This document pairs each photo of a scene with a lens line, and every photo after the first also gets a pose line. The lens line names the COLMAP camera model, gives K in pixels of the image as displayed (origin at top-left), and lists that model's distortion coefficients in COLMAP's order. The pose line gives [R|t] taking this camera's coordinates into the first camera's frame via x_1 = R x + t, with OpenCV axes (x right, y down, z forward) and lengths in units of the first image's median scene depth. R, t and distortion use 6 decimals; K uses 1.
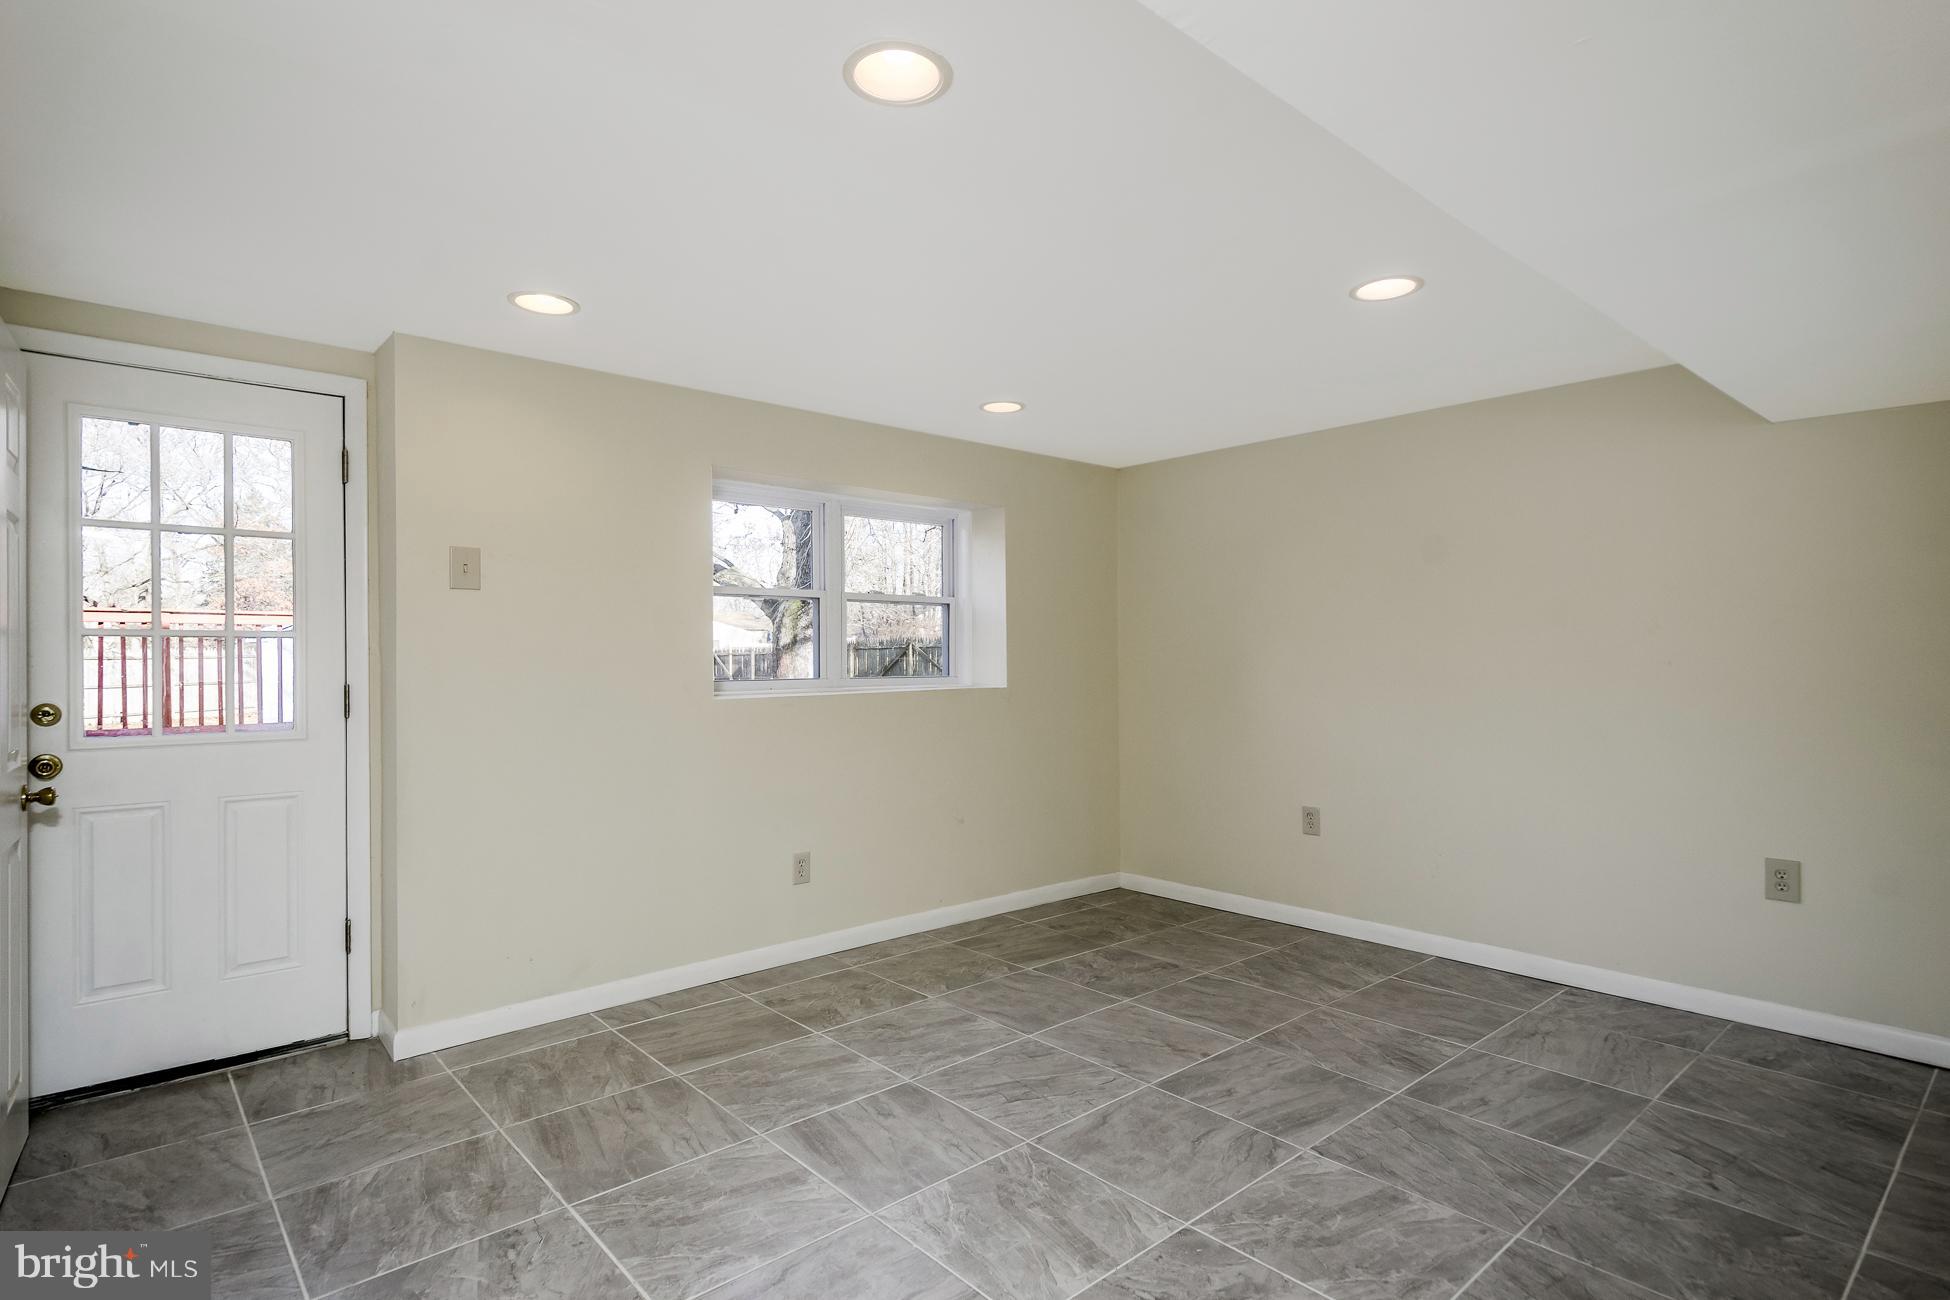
lens RADIAL K [[999.2, 0, 975.6], [0, 999.2, 654.3], [0, 0, 1]] dist [0.011738, -0.003817]
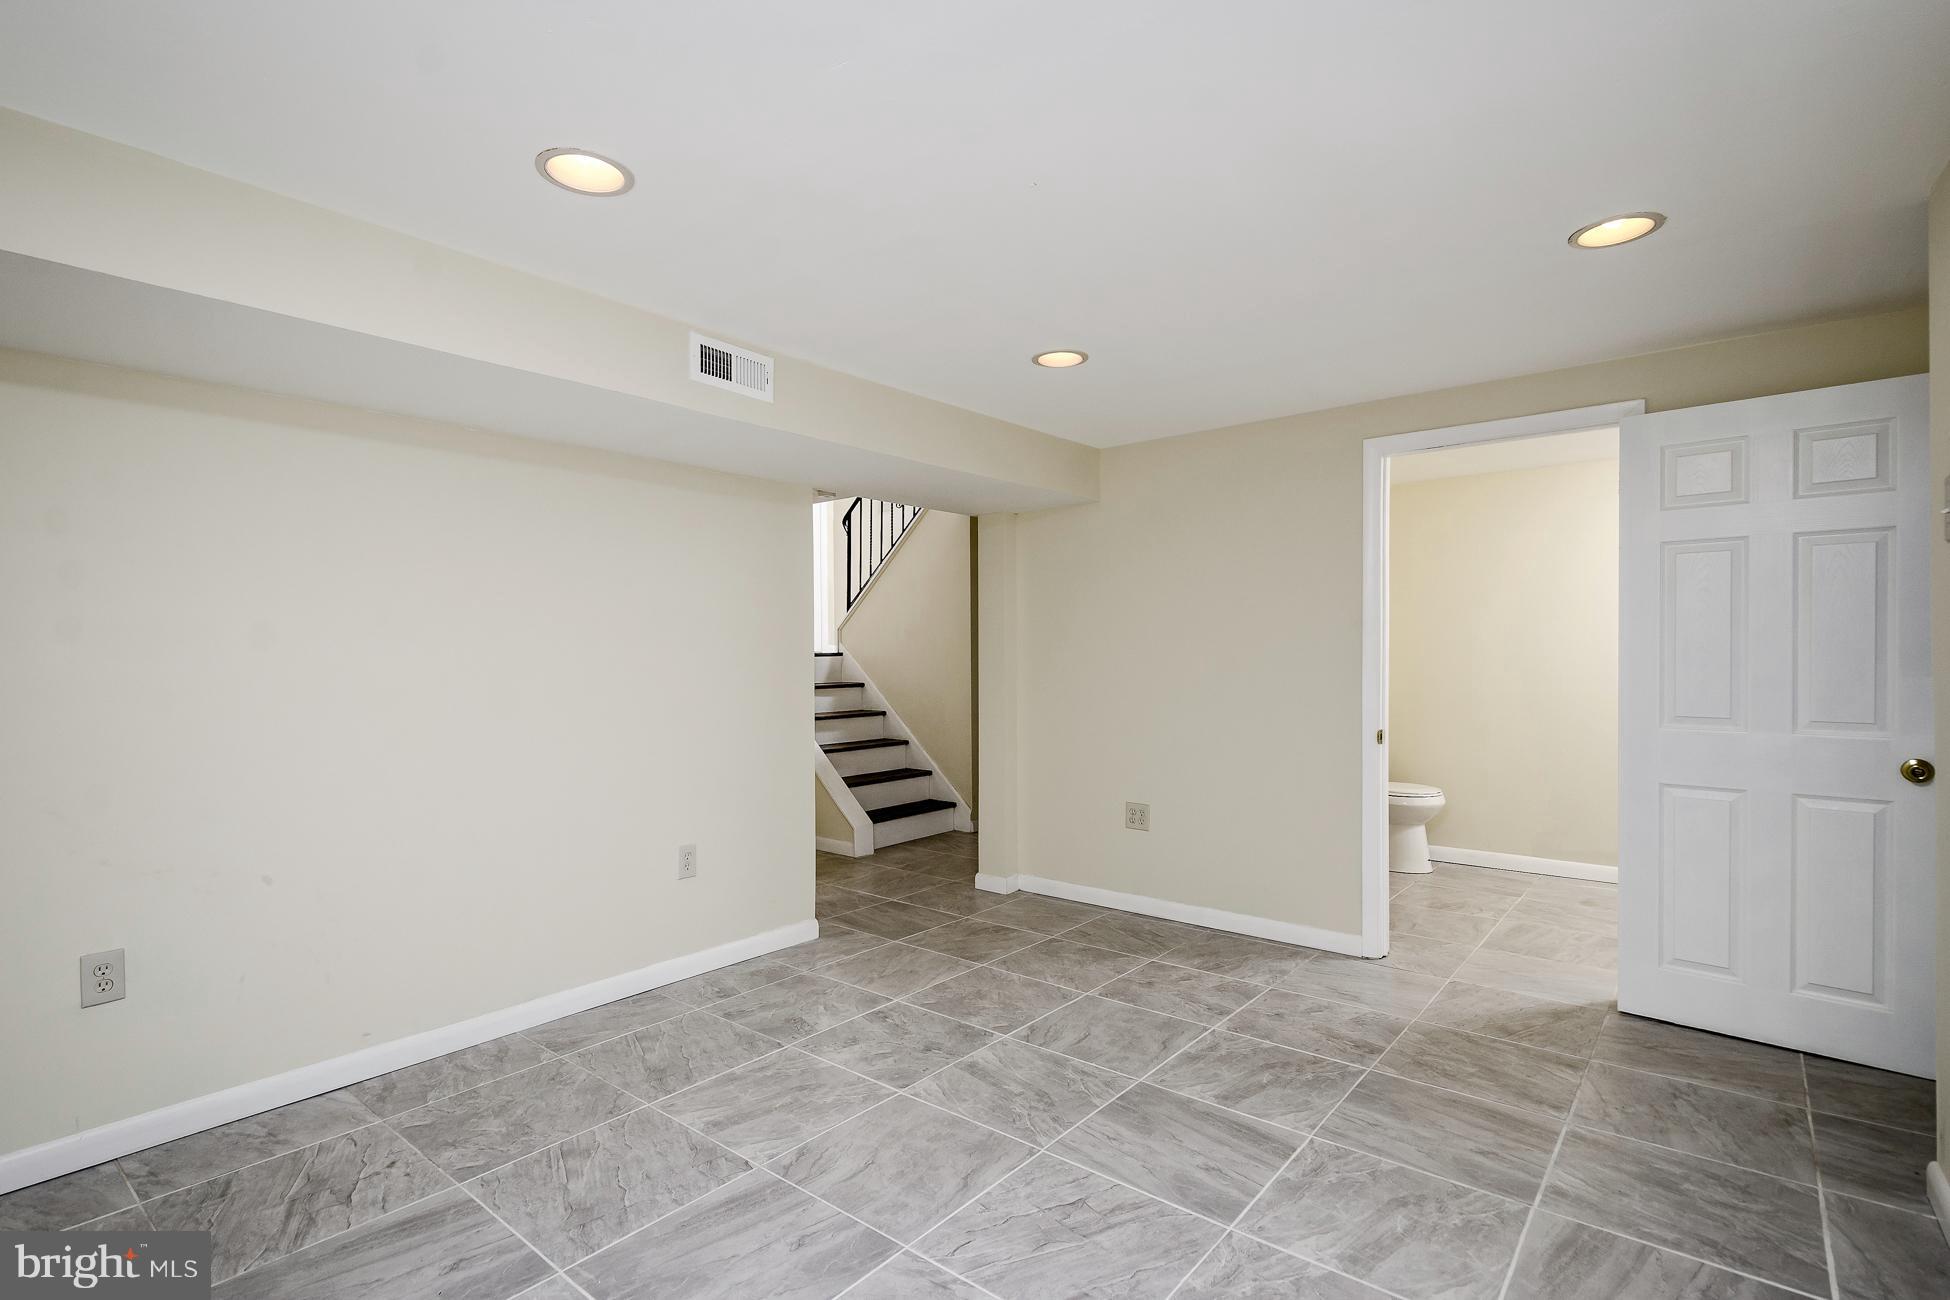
lens RADIAL K [[907.5, 0, 974.8], [0, 907.5, 656.7], [0, 0, 1]] dist [0.003636, -0.000469]
pose [[-0.988315, 0.011670, -0.151978, 0.257404], [0.012334, 0.999918, -0.003423, 0.008600], [0.151926, -0.005258, -0.988378, 1.949917]]
